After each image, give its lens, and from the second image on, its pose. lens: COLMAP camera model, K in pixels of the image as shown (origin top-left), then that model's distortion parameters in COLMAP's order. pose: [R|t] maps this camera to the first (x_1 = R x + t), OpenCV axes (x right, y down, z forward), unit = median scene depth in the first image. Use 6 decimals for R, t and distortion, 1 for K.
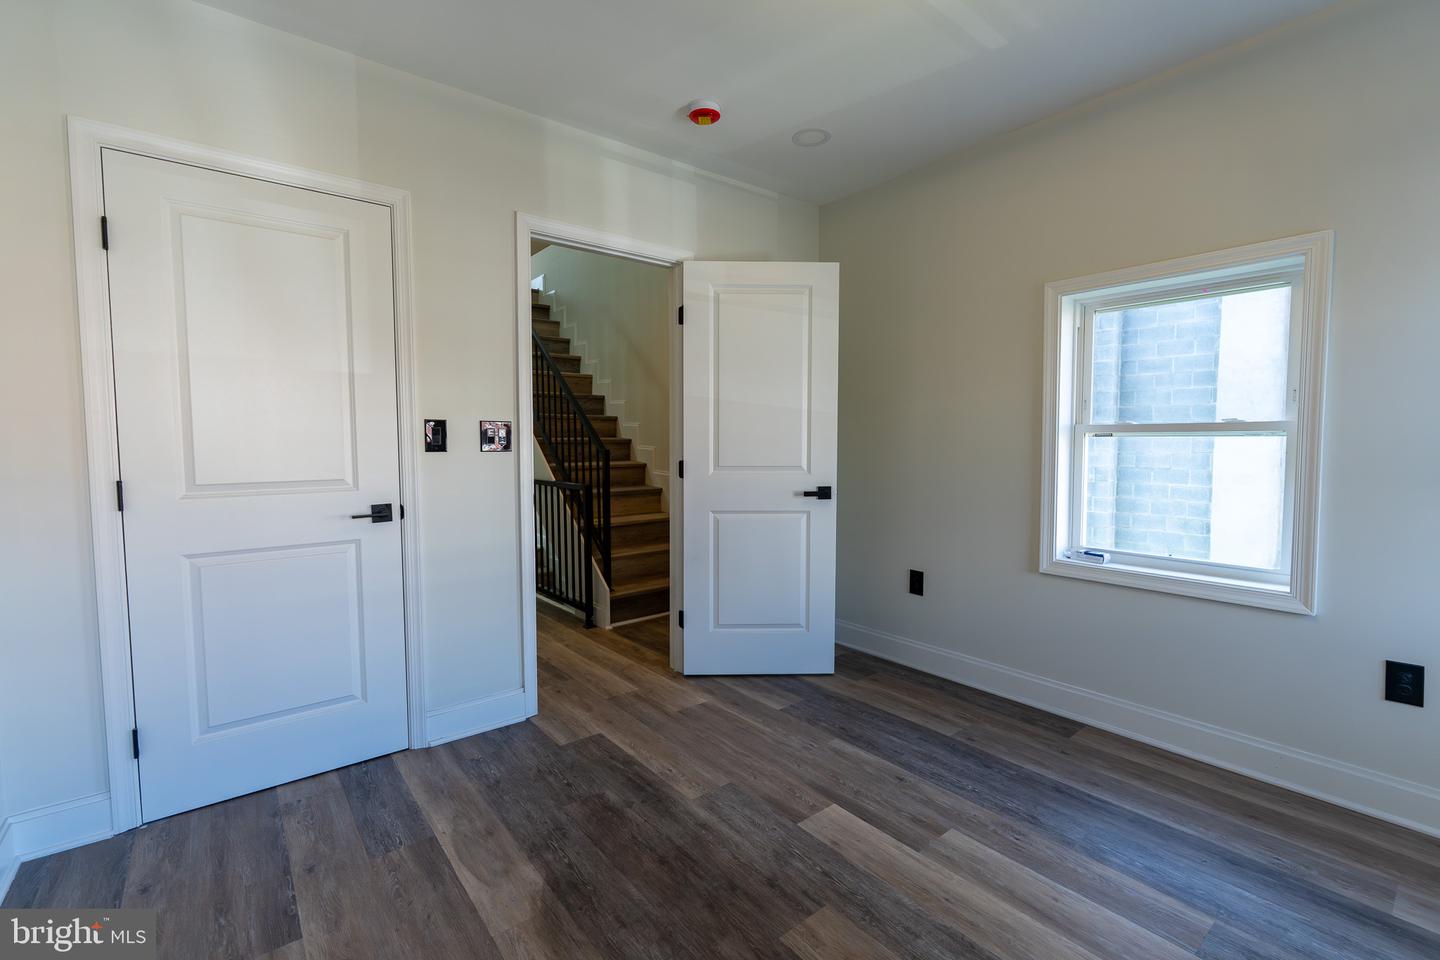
lens RADIAL K [[631.3, 0, 721.6], [0, 631.3, 477.4], [0, 0, 1]] dist [-0.000894, 0.001534]
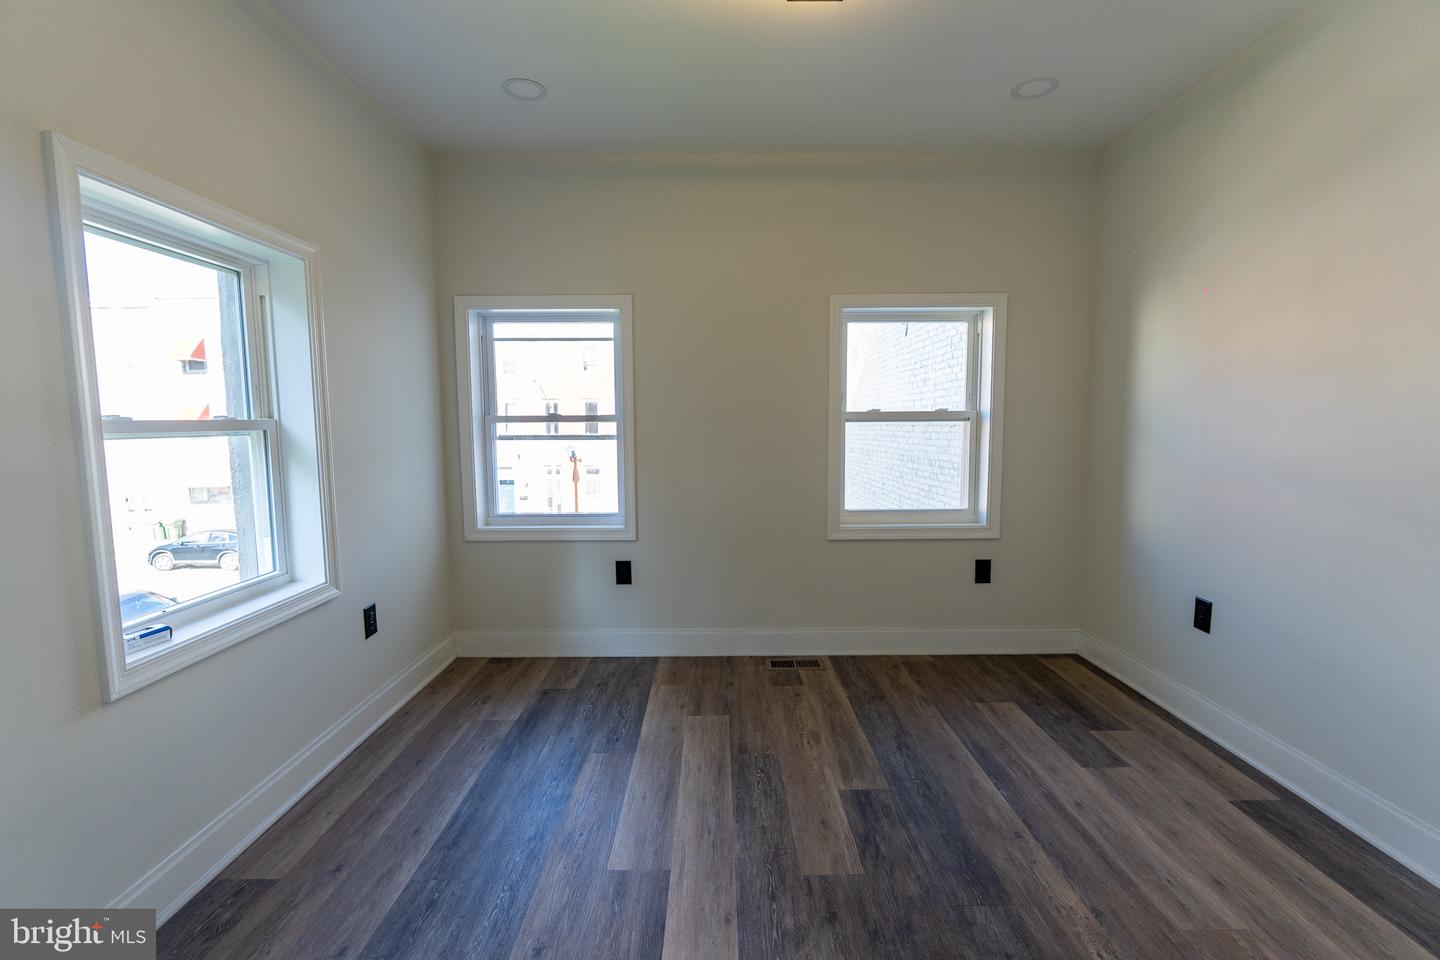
lens RADIAL K [[631.3, 0, 719.8], [0, 631.3, 471.9], [0, 0, 1]] dist [-0.000894, 0.001534]
pose [[-0.784867, -0.042135, 0.618230, -0.315443], [0.045587, 0.991056, 0.125419, -0.121784], [-0.617985, 0.126620, -0.775926, 1.627866]]
